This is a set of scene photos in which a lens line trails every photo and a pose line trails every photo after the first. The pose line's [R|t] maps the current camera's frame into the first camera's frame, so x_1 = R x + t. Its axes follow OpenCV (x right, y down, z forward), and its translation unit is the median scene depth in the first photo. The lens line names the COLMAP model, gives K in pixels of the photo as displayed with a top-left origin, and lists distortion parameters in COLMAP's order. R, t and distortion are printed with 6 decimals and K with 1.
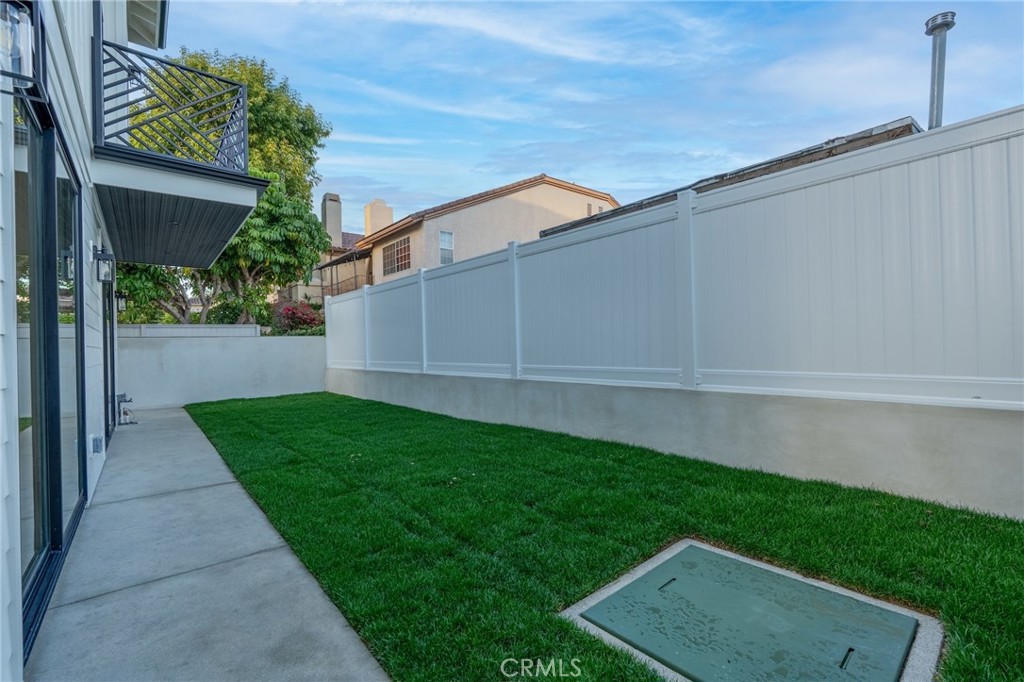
lens RADIAL K [[452.0, 0, 512.0], [0, 452.0, 341.0], [0, 0, 1]] dist [0.001398, 0.000034]
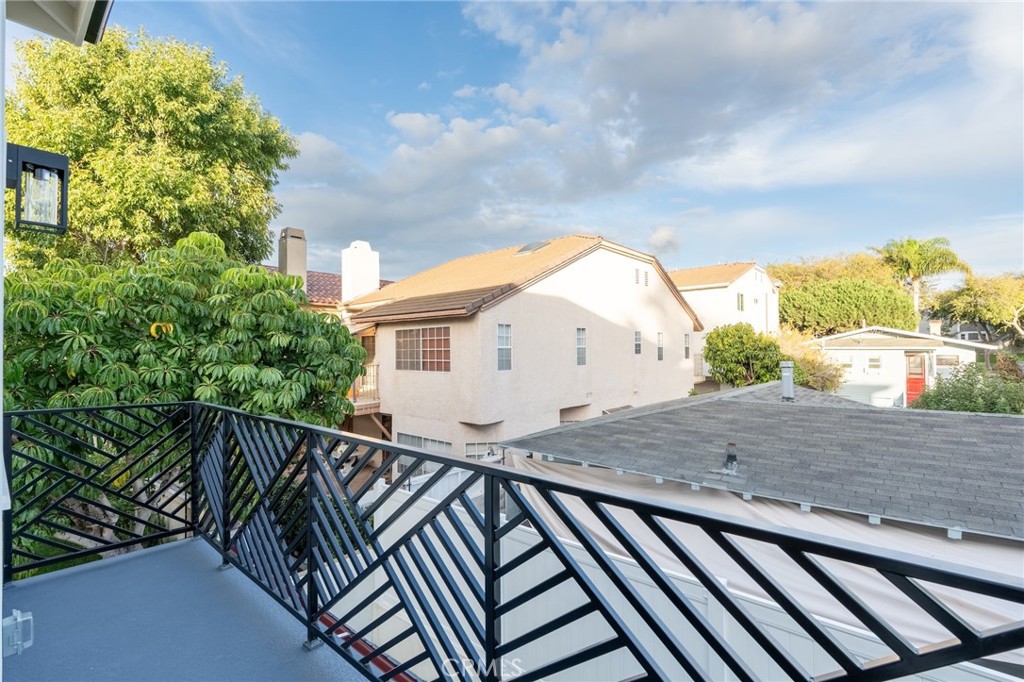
lens RADIAL K [[452.6, 0, 512.0], [0, 452.6, 341.0], [0, 0, 1]] dist [-0.001806, -0.000131]
pose [[0.985470, 0.015114, 0.169177, -0.205717], [-0.013471, 0.999850, -0.010852, -0.167379], [-0.169316, 0.008416, 0.985526, 0.233406]]
